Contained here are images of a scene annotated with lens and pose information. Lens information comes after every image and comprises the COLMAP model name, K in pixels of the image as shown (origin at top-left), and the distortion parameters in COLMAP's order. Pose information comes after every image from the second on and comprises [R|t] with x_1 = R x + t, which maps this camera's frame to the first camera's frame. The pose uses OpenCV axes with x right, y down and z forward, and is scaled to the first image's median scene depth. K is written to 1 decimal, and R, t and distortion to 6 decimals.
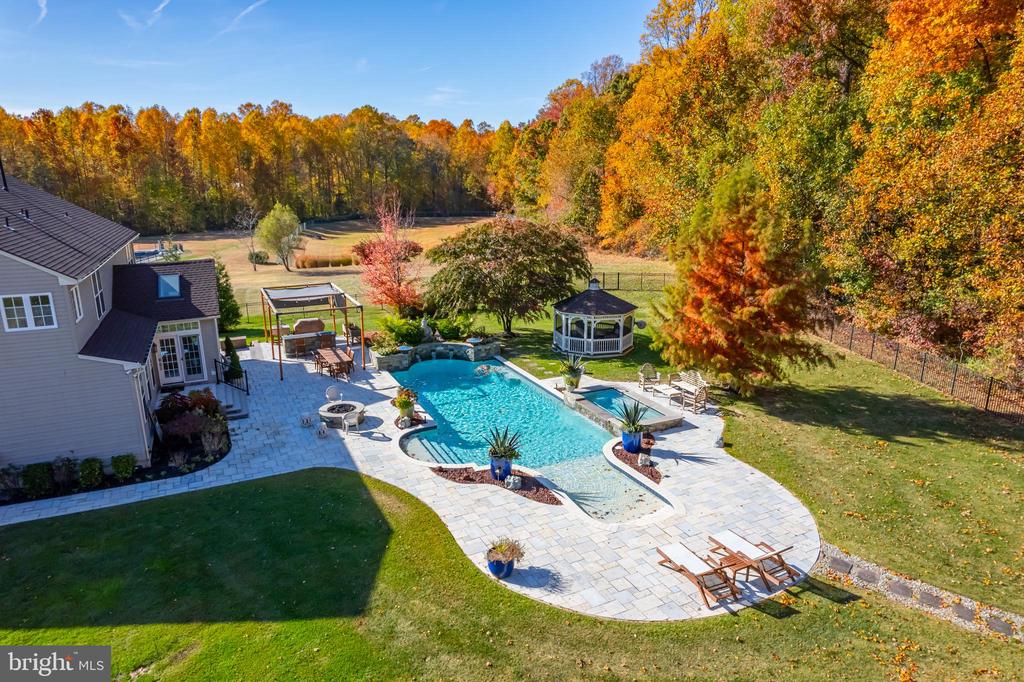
lens RADIAL K [[655.2, 0, 513.4], [0, 655.2, 344.6], [0, 0, 1]] dist [-0.060296, 0.063478]
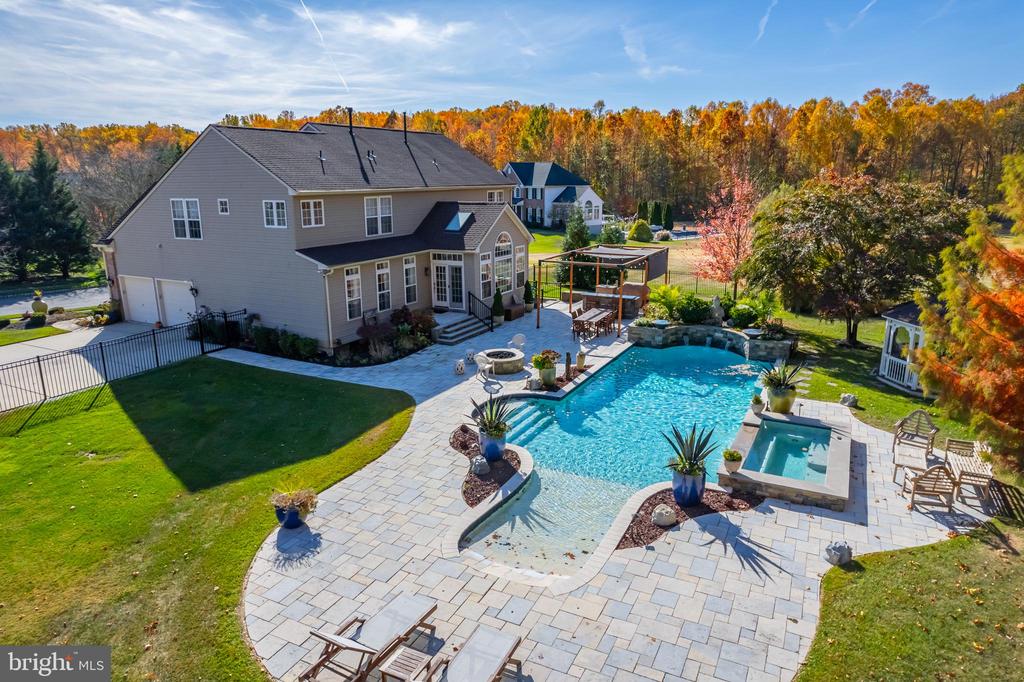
lens RADIAL K [[655.2, 0, 509.9], [0, 655.2, 345.8], [0, 0, 1]] dist [-0.060296, 0.063478]
pose [[0.606432, 0.202925, -0.768806, 0.413700], [-0.201369, 0.974561, 0.098395, -0.009590], [0.769215, 0.095143, 0.631867, 0.357019]]
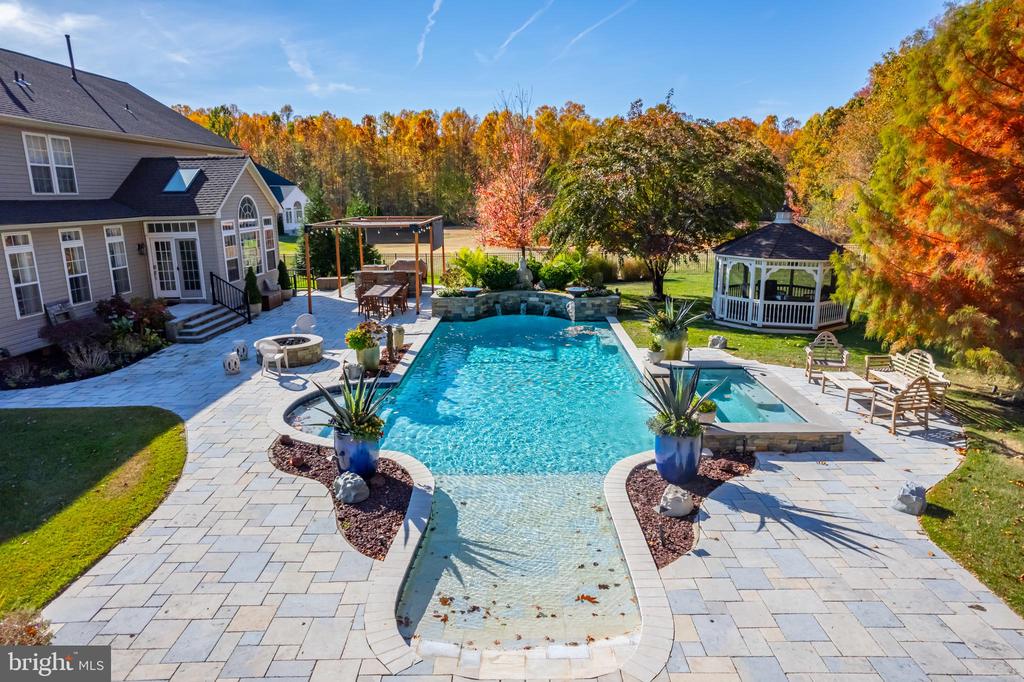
lens RADIAL K [[655.2, 0, 510.9], [0, 655.2, 346.2], [0, 0, 1]] dist [-0.060296, 0.063478]
pose [[0.896556, 0.100732, -0.431325, 0.204362], [-0.109736, 0.993953, 0.004032, 0.065683], [0.429123, 0.043717, 0.902188, 0.429649]]
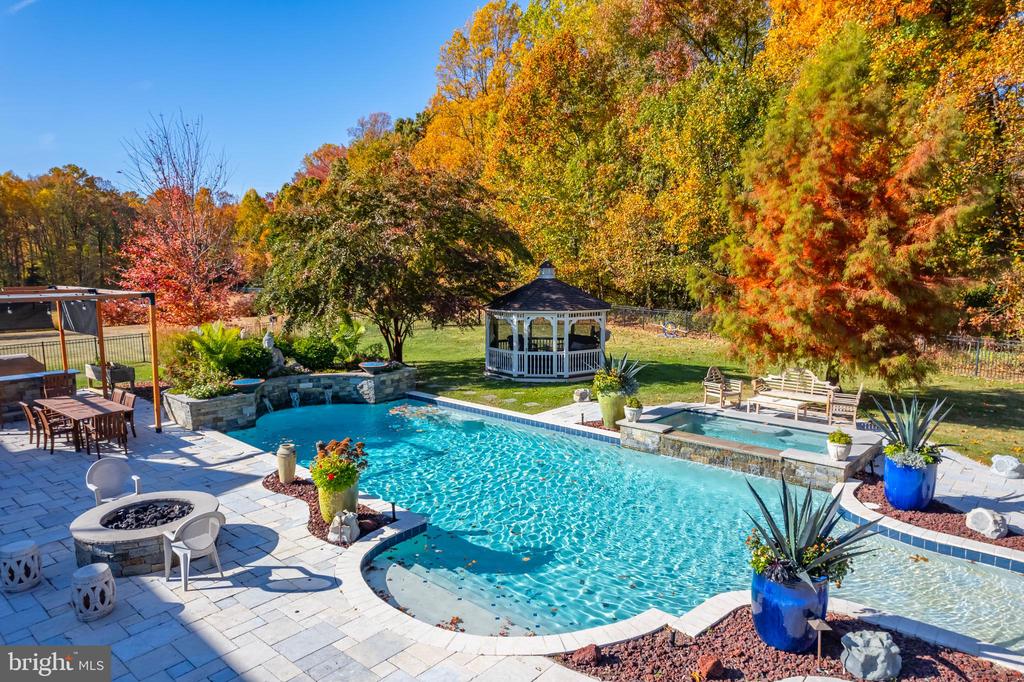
lens RADIAL K [[655.2, 0, 512.8], [0, 655.2, 342.4], [0, 0, 1]] dist [-0.060296, 0.063478]
pose [[0.925965, -0.046401, 0.374748, -0.182241], [0.096535, 0.988532, -0.116129, 0.058424], [-0.365062, 0.143708, 0.919825, 0.525346]]
